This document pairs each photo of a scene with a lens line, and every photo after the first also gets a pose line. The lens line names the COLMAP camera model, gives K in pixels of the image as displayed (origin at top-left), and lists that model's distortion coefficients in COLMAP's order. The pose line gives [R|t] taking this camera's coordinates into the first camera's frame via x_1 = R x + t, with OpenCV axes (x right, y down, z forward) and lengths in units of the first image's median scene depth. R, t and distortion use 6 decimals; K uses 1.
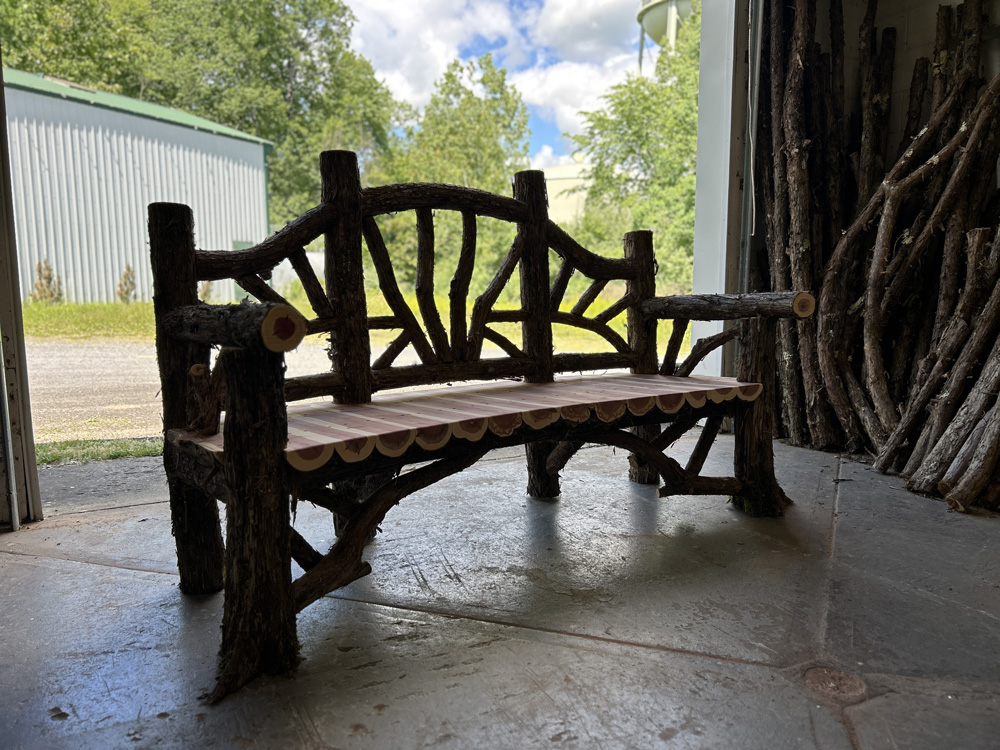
lens RADIAL K [[741.9, 0, 499.4], [0, 741.9, 371.0], [0, 0, 1]] dist [0.038266, -0.039538]
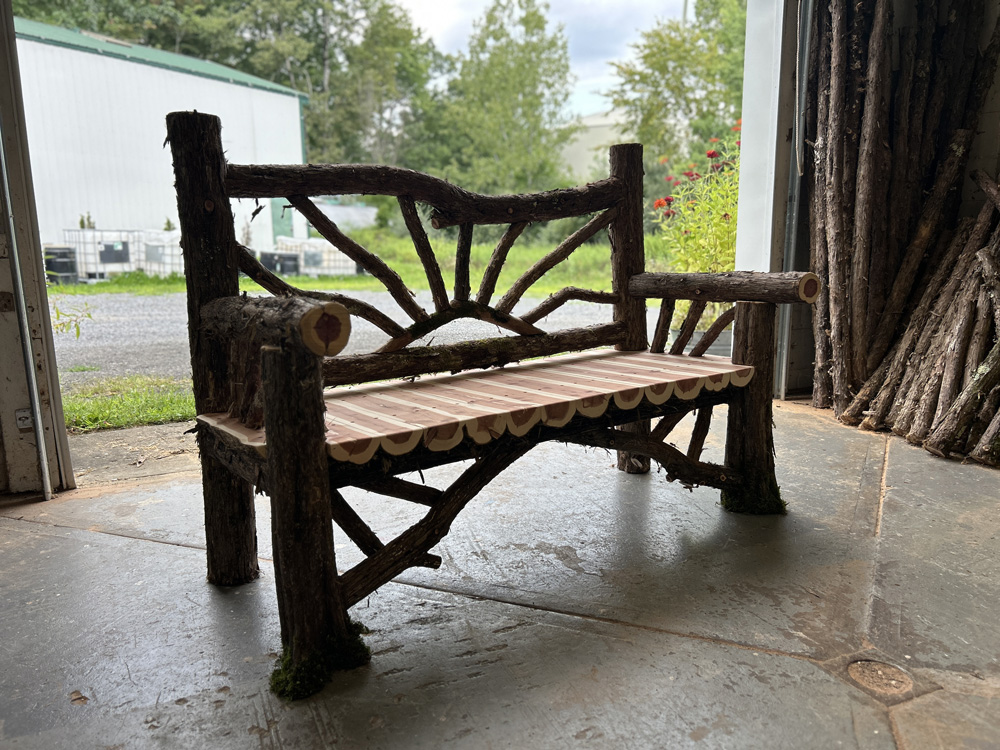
lens RADIAL K [[741.9, 0, 501.2], [0, 741.9, 373.4], [0, 0, 1]] dist [0.038266, -0.039538]
pose [[0.998724, -0.000844, -0.050486, 0.014133], [0.004143, 0.997858, 0.065284, -0.021758], [0.050323, -0.065410, 0.996589, 0.042928]]
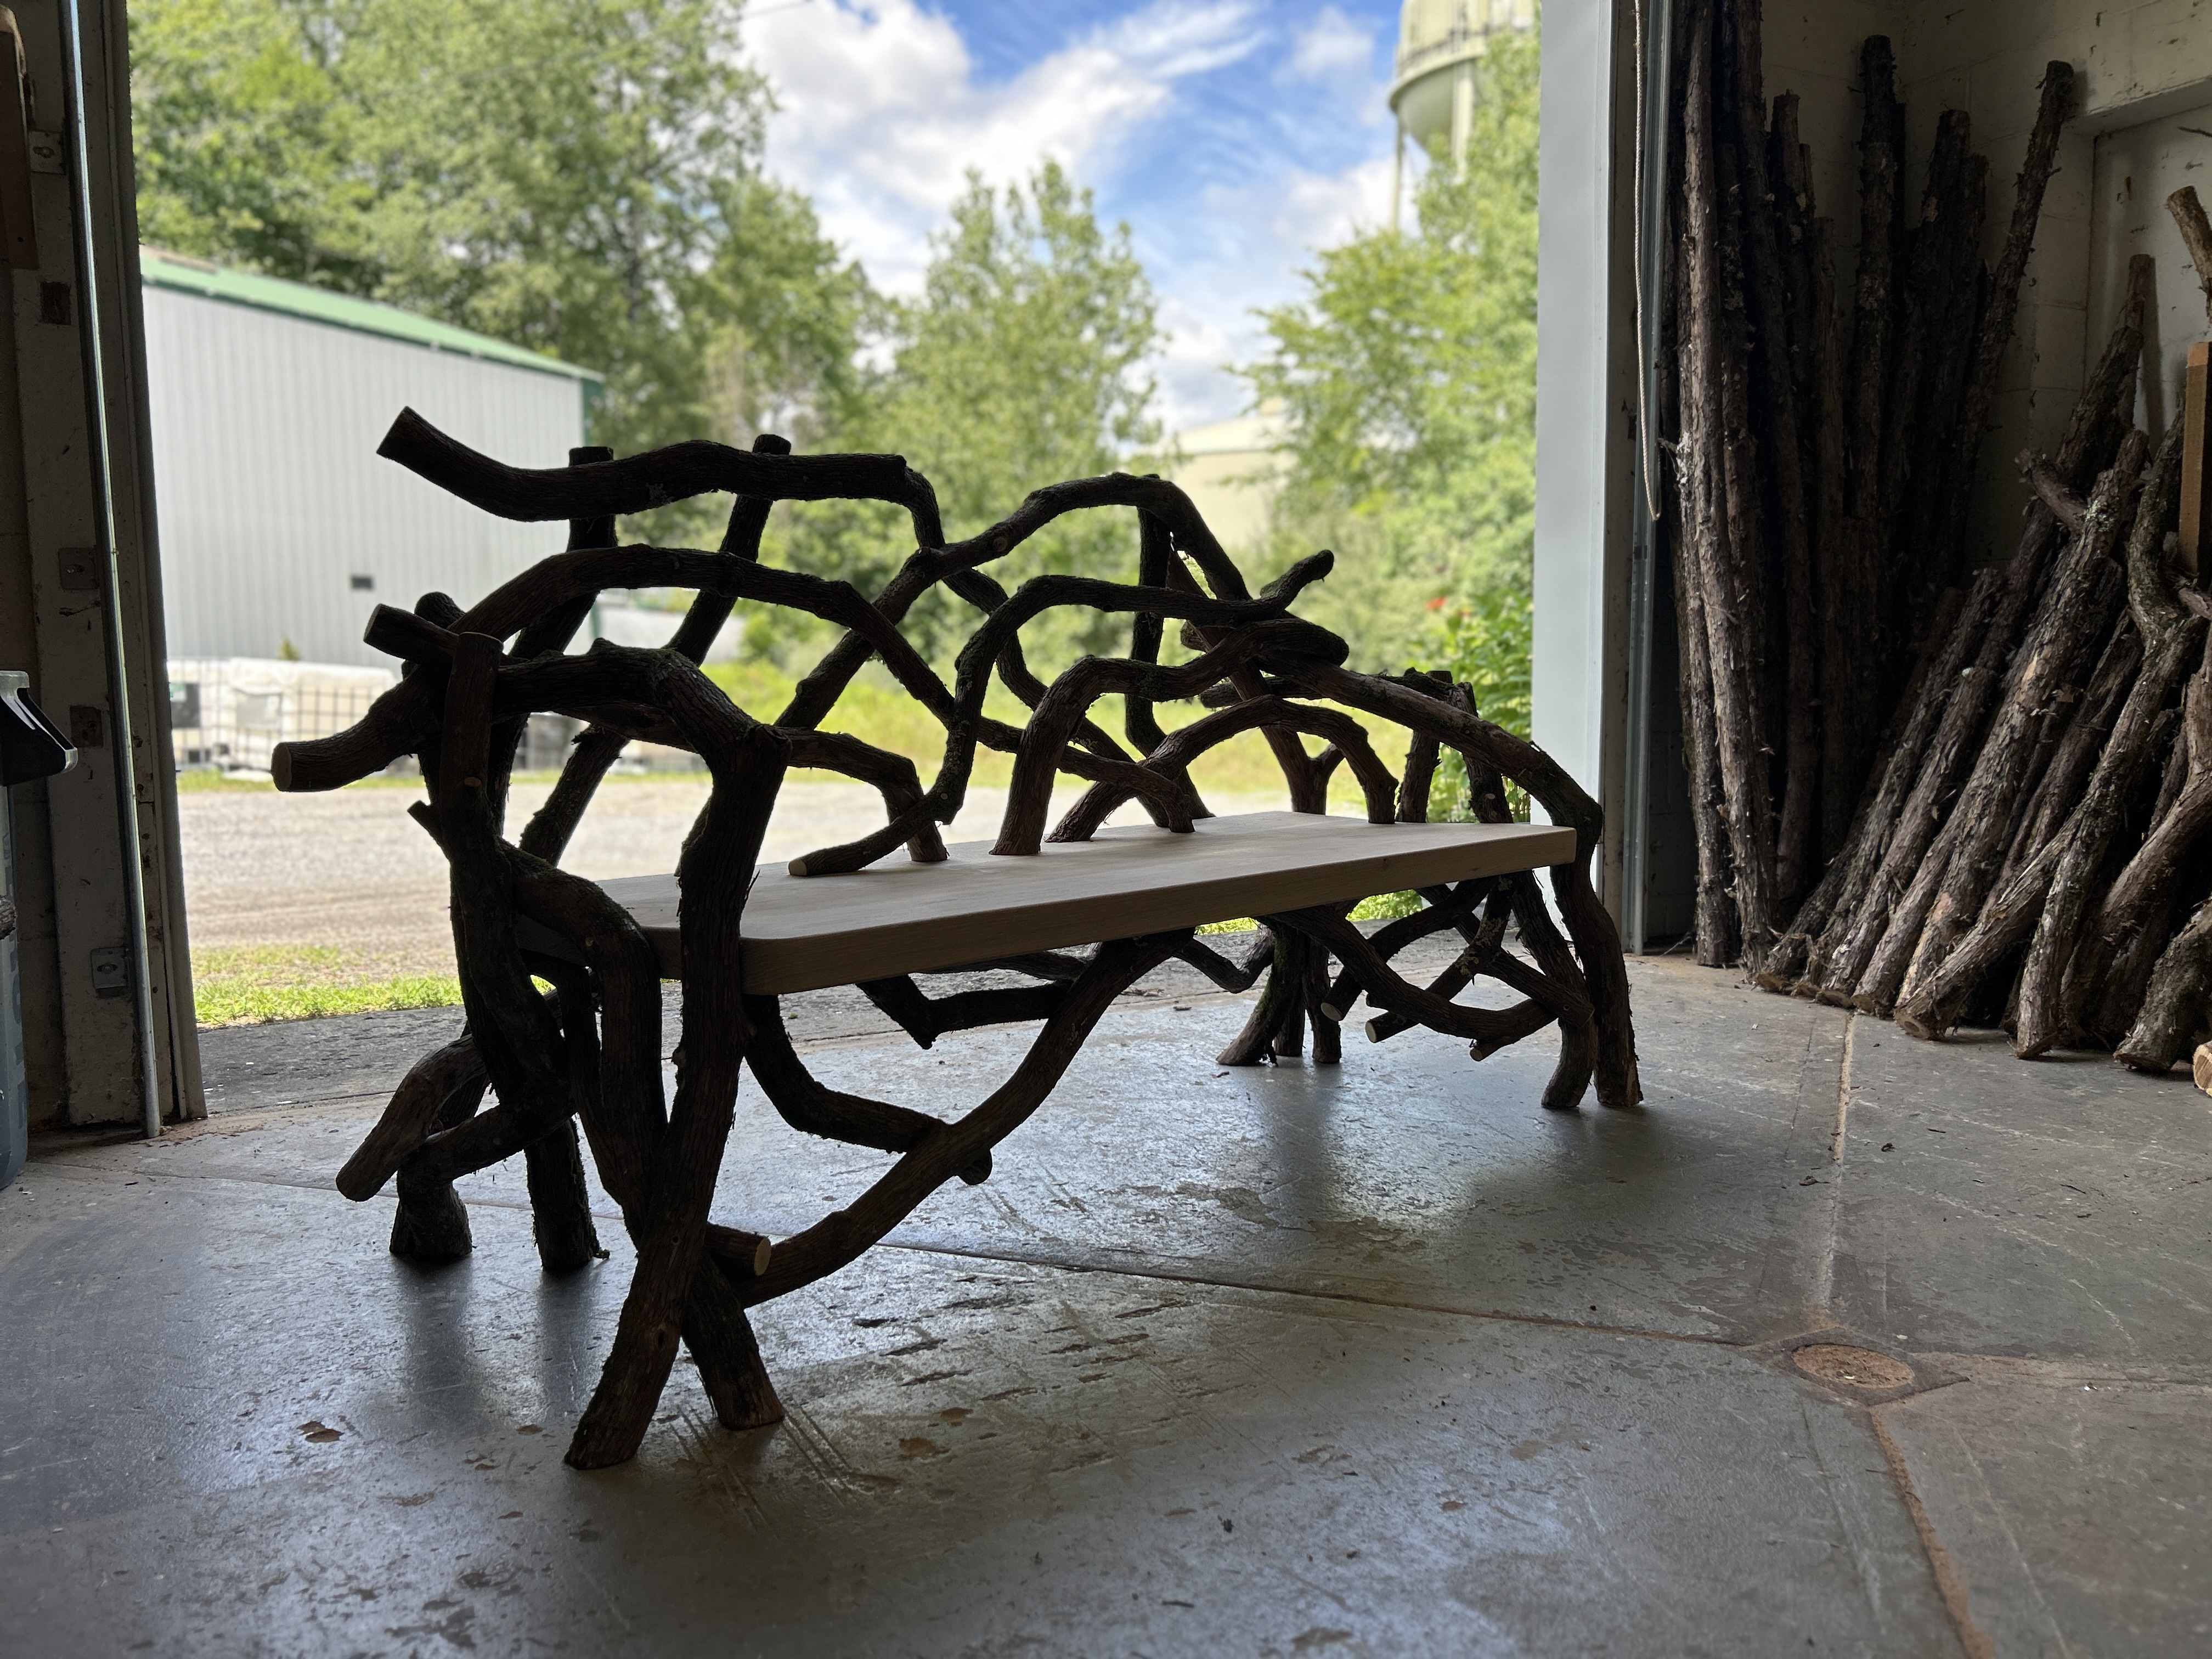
lens RADIAL K [[1639.7, 0, 1099.8], [0, 1639.7, 832.1], [0, 0, 1]] dist [0.040844, -0.043189]
pose [[0.999929, -0.011392, 0.003500, -0.040104], [0.011482, 0.999574, -0.026829, 0.057619], [-0.003193, 0.026868, 0.999634, -0.083709]]
